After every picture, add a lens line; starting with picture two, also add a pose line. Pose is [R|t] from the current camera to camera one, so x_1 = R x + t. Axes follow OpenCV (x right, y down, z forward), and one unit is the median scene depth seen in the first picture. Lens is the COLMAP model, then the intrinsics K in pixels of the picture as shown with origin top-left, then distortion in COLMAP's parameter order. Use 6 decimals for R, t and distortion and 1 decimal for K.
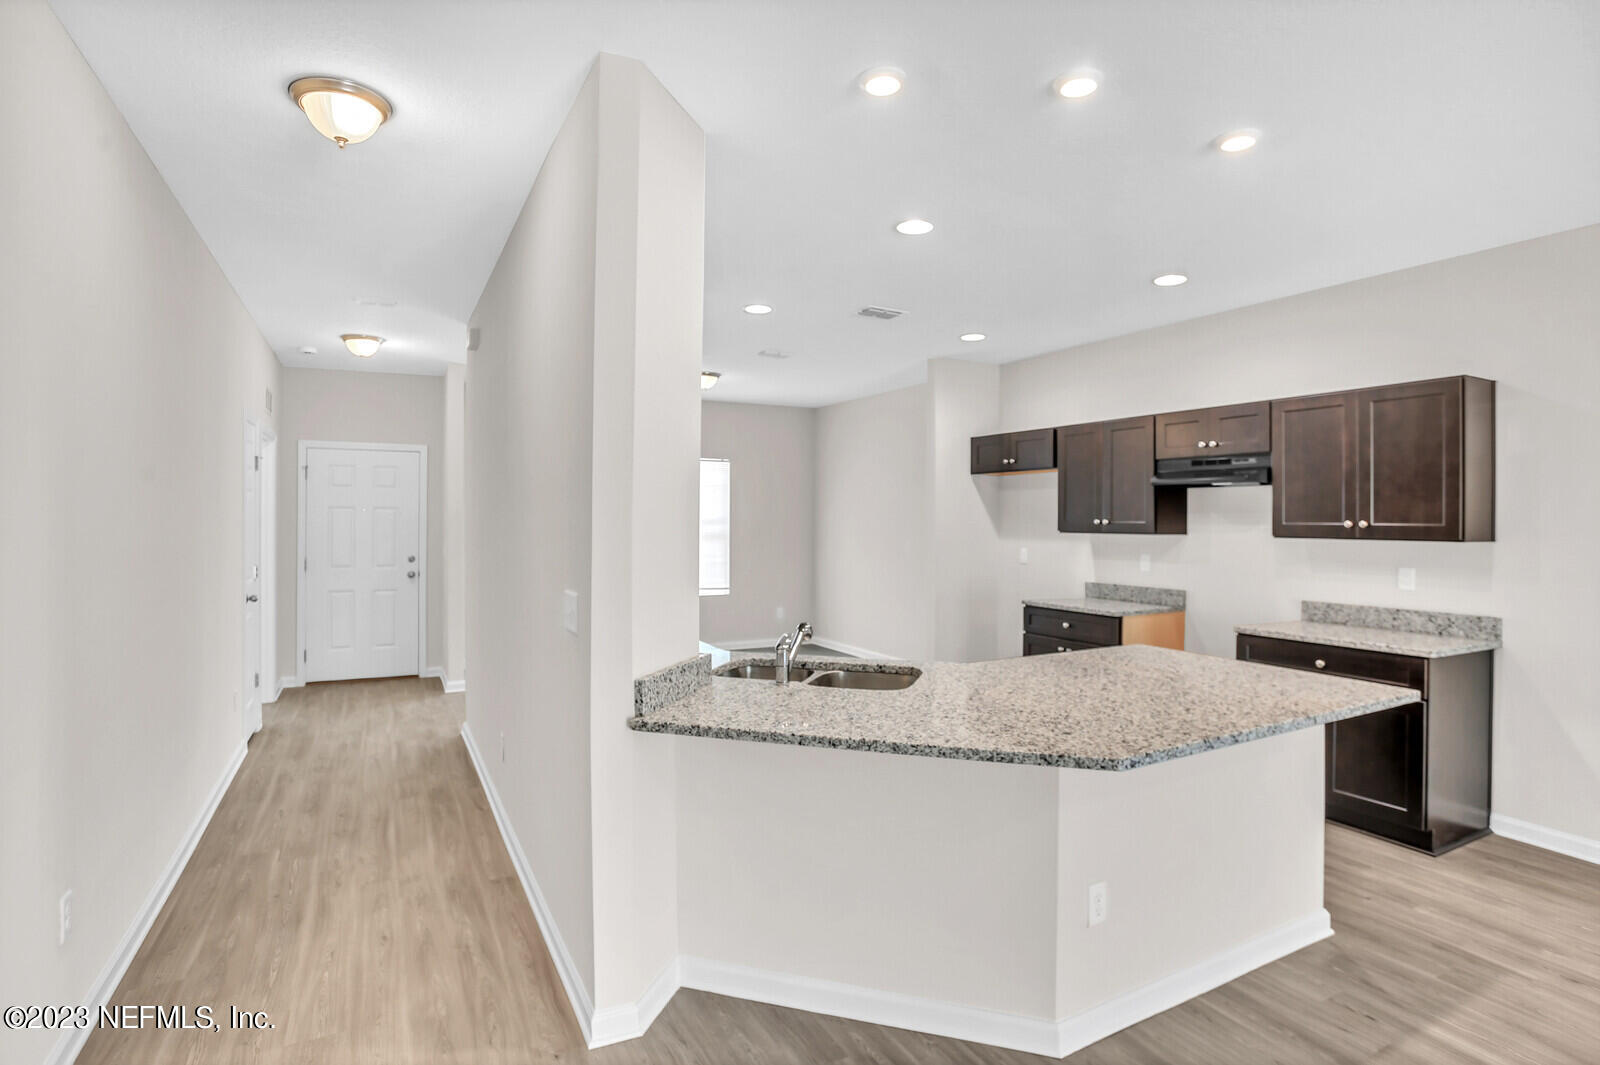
lens RADIAL K [[826.8, 0, 805.3], [0, 826.8, 531.5], [0, 0, 1]] dist [-0.066685, 0.029420]
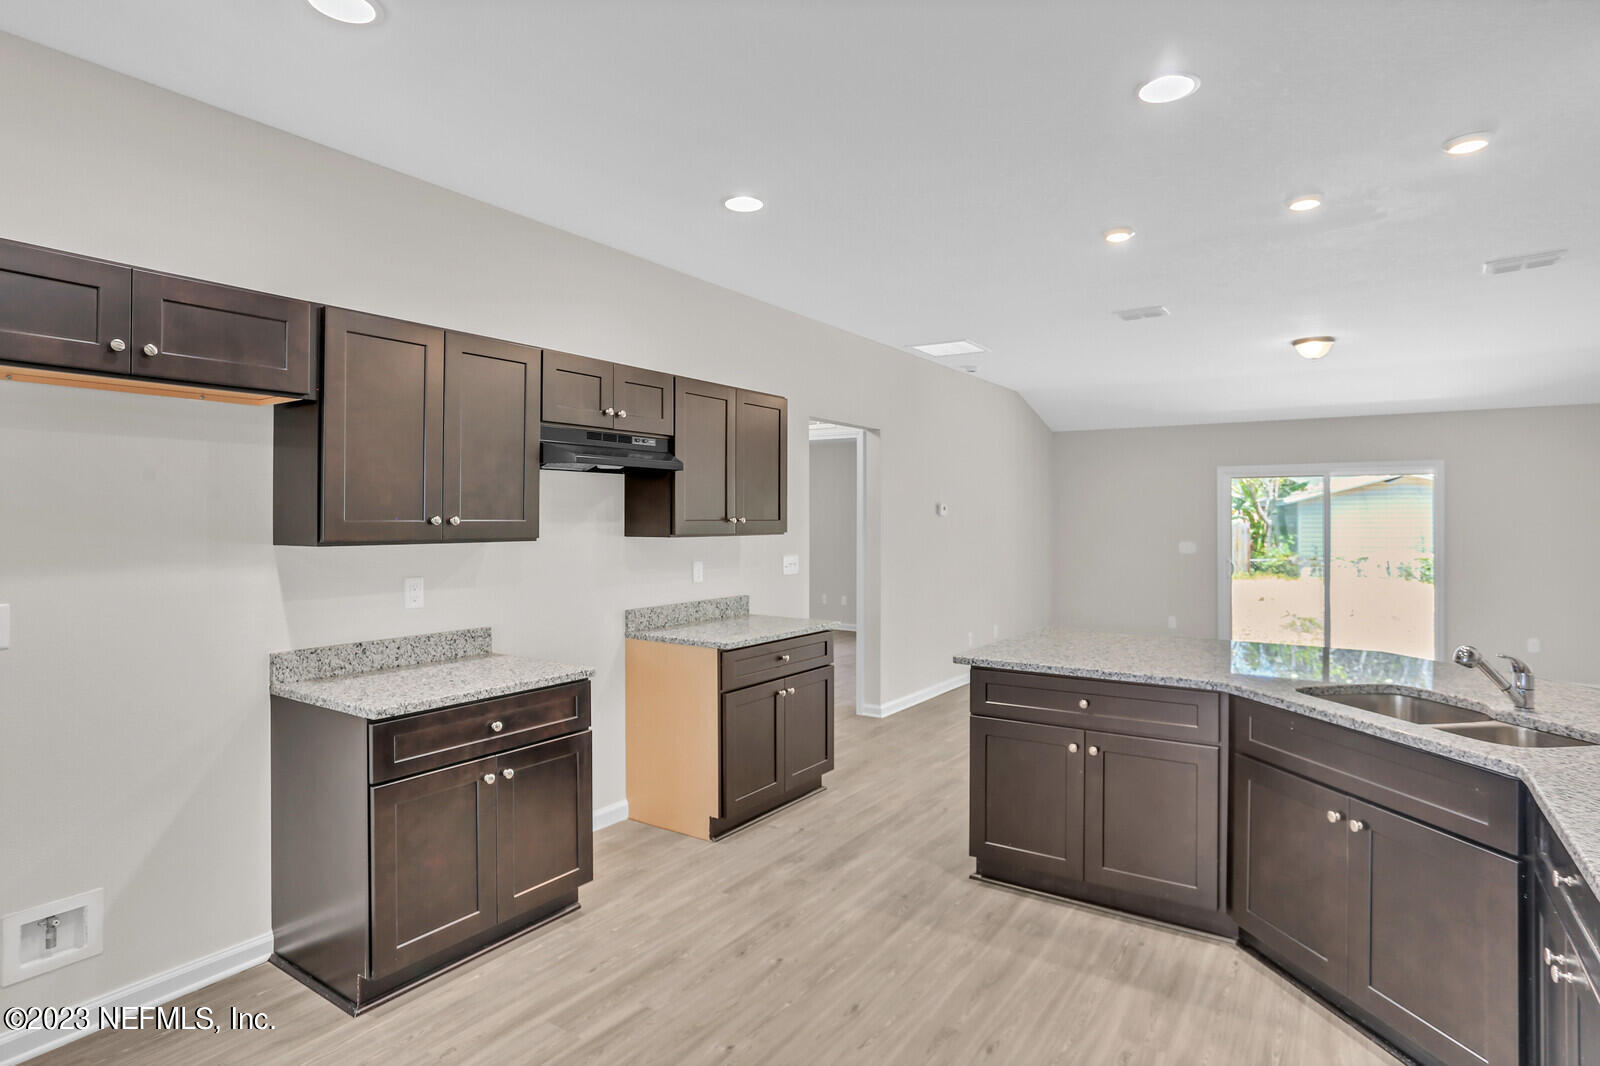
lens RADIAL K [[826.8, 0, 805.3], [0, 826.8, 532.0], [0, 0, 1]] dist [-0.066685, 0.029420]
pose [[-0.464598, -0.018837, 0.885322, -0.297538], [0.009803, 0.999603, 0.026413, -0.022976], [-0.885468, 0.020950, -0.464229, 1.497129]]
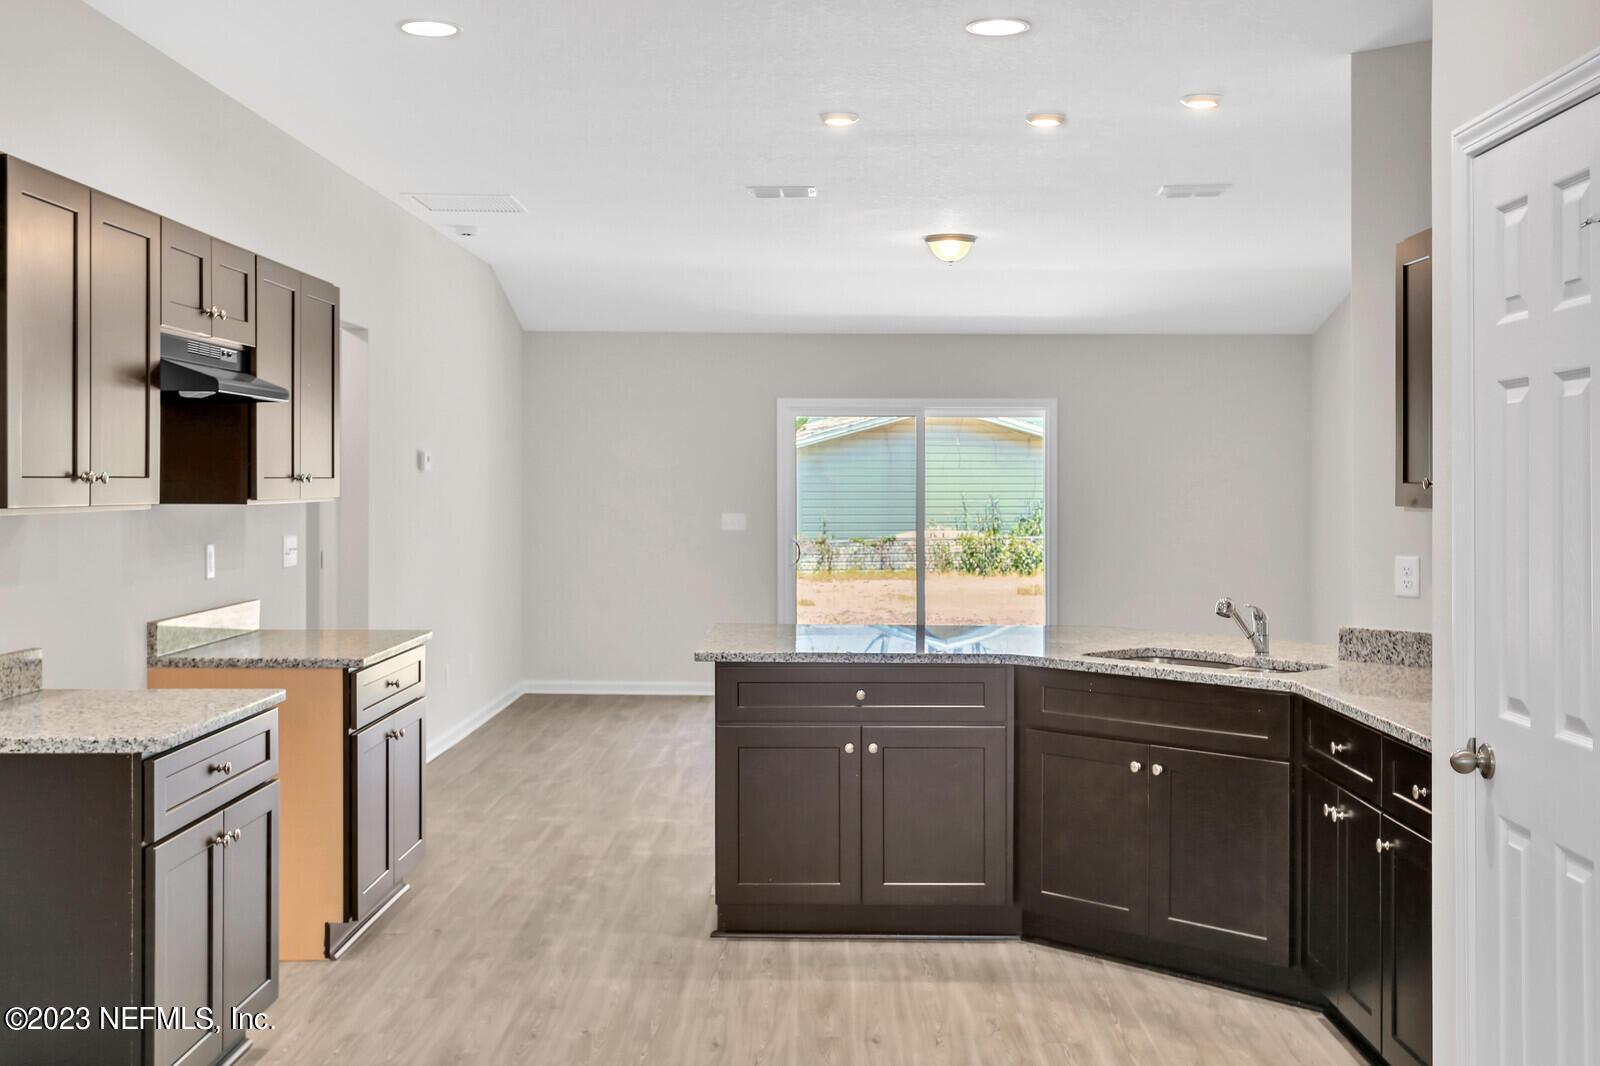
lens RADIAL K [[1673.7, 0, 800.0], [0, 1673.7, 533.0], [0, 0, 1]] dist [-0.115854, 0.006957]
pose [[-0.876466, -0.023587, 0.480886, -0.337951], [-0.001162, 0.998900, 0.046878, -0.030254], [-0.481462, 0.040528, -0.875529, 2.109065]]
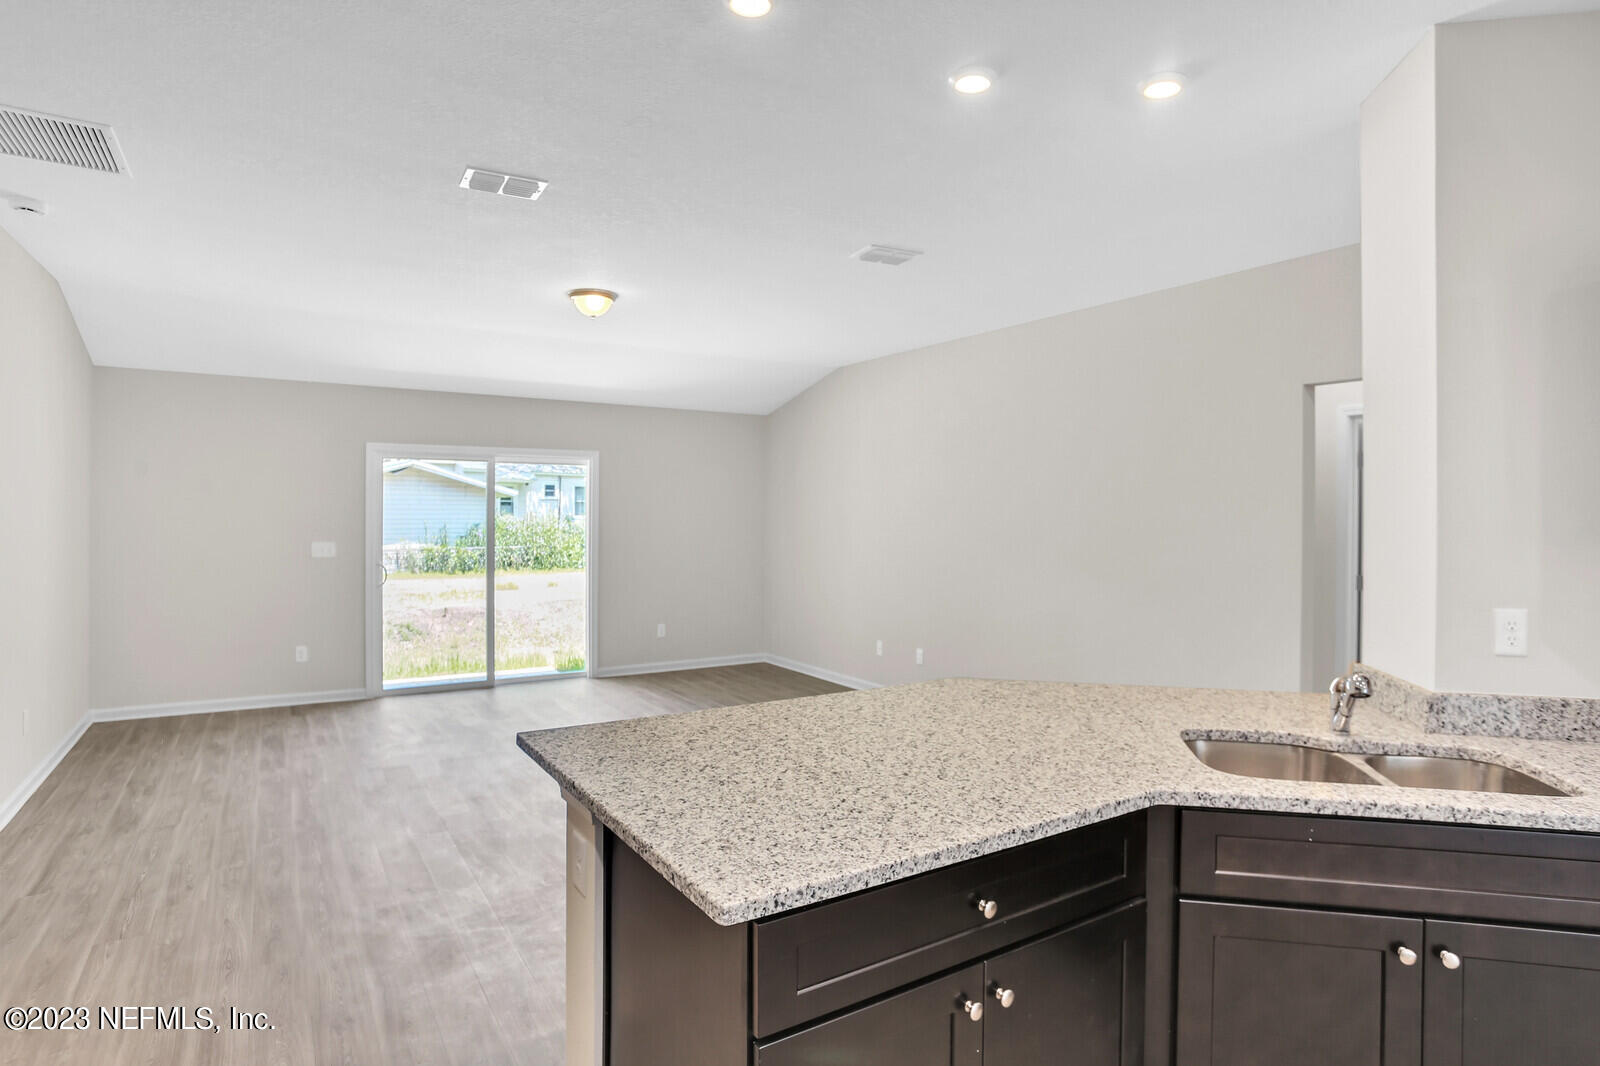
lens RADIAL K [[860.8, 0, 799.3], [0, 860.8, 514.7], [0, 0, 1]] dist [-0.066326, 0.030978]
pose [[-0.998111, -0.011151, -0.060415, 0.380830], [-0.012073, 0.999816, 0.014927, -0.017238], [0.060237, 0.015628, -0.998062, 1.274049]]
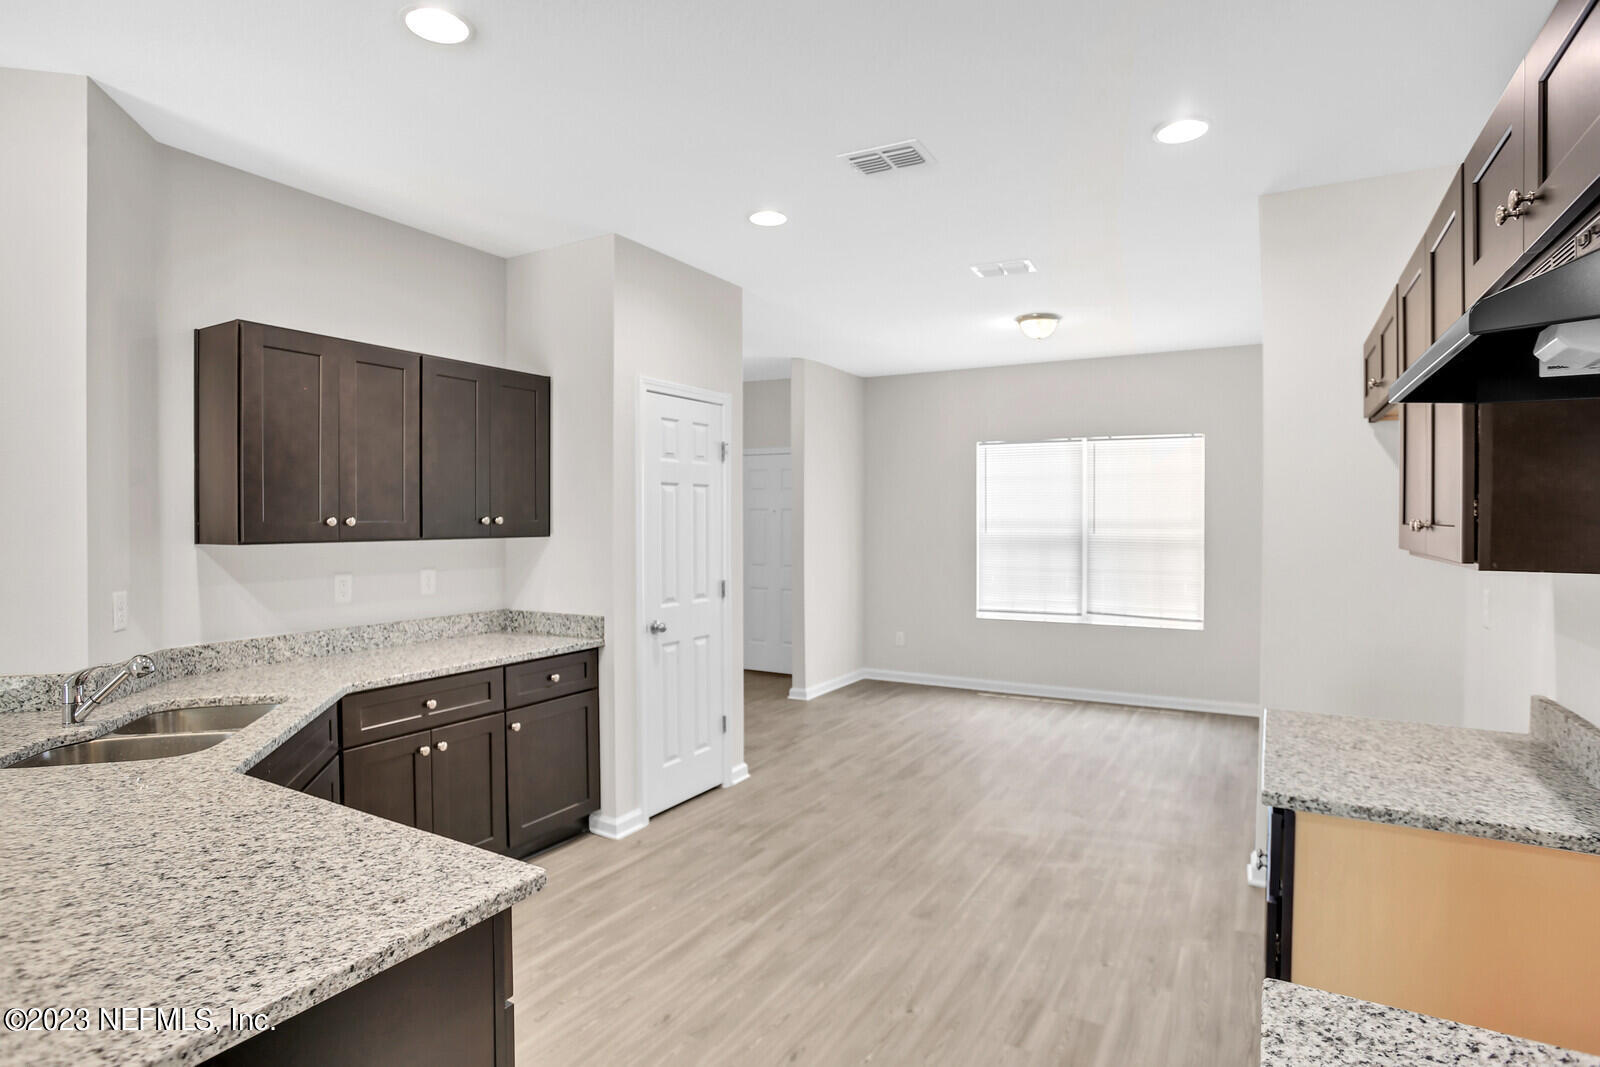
lens RADIAL K [[826.8, 0, 805.3], [0, 826.8, 532.5], [0, 0, 1]] dist [-0.066685, 0.029420]
pose [[0.529608, 0.009500, -0.848189, 0.735424], [-0.011479, 0.999926, 0.004032, -0.010362], [0.848165, 0.007601, 0.529678, 0.868416]]
